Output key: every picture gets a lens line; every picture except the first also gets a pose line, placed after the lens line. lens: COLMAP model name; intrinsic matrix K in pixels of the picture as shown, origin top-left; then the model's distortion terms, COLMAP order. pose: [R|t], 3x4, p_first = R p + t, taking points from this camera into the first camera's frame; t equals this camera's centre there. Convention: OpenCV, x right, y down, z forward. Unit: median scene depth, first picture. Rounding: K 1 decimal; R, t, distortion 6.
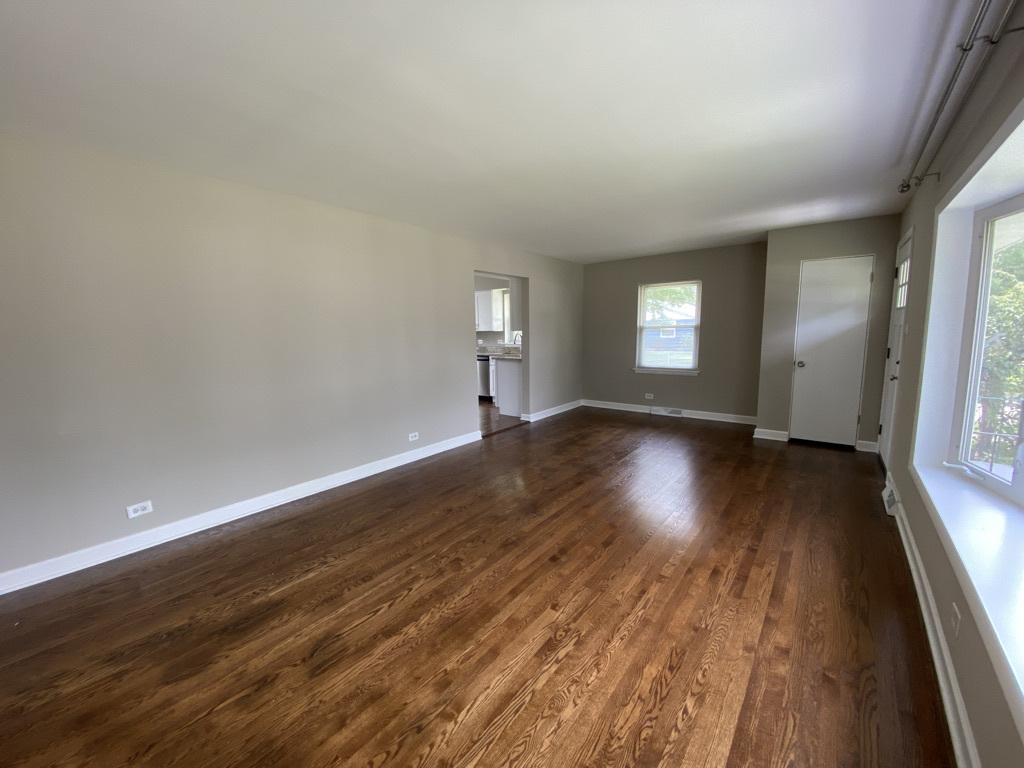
lens RADIAL K [[419.8, 0, 512.0], [0, 419.8, 384.0], [0, 0, 1]] dist [0.004741, -0.000185]
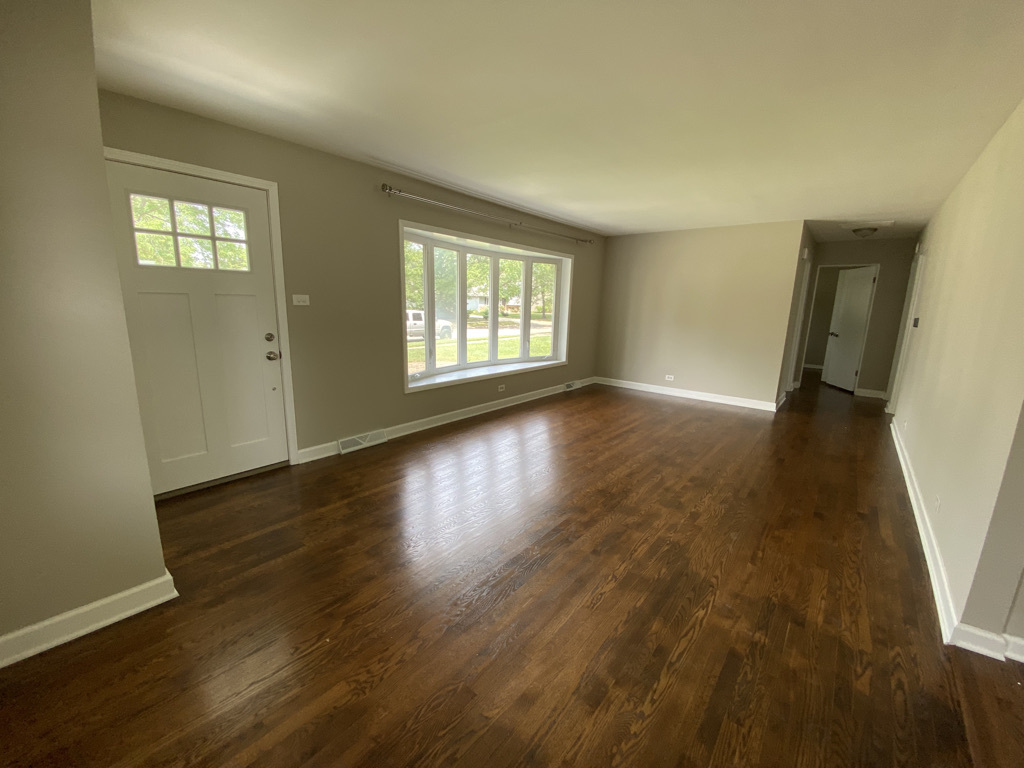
lens RADIAL K [[419.8, 0, 512.0], [0, 419.8, 384.0], [0, 0, 1]] dist [0.004741, -0.000185]
pose [[-0.999493, -0.016356, 0.027318, 0.321408], [-0.006929, 0.949146, 0.314760, -0.199682], [-0.031077, 0.314411, -0.948778, 1.525857]]
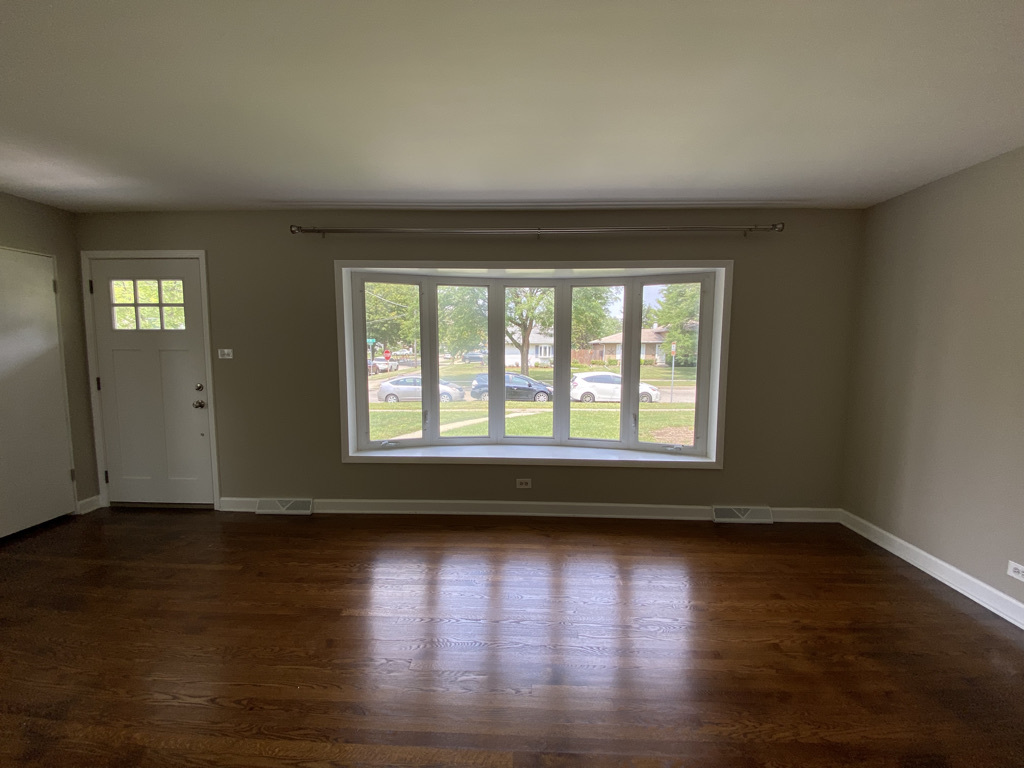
lens RADIAL K [[419.8, 0, 512.0], [0, 419.8, 384.0], [0, 0, 1]] dist [0.004741, -0.000185]
pose [[-0.575728, -0.049436, 0.816145, -0.235353], [0.107588, 0.984911, 0.135554, -0.095308], [-0.810532, 0.165850, -0.561722, 0.791990]]
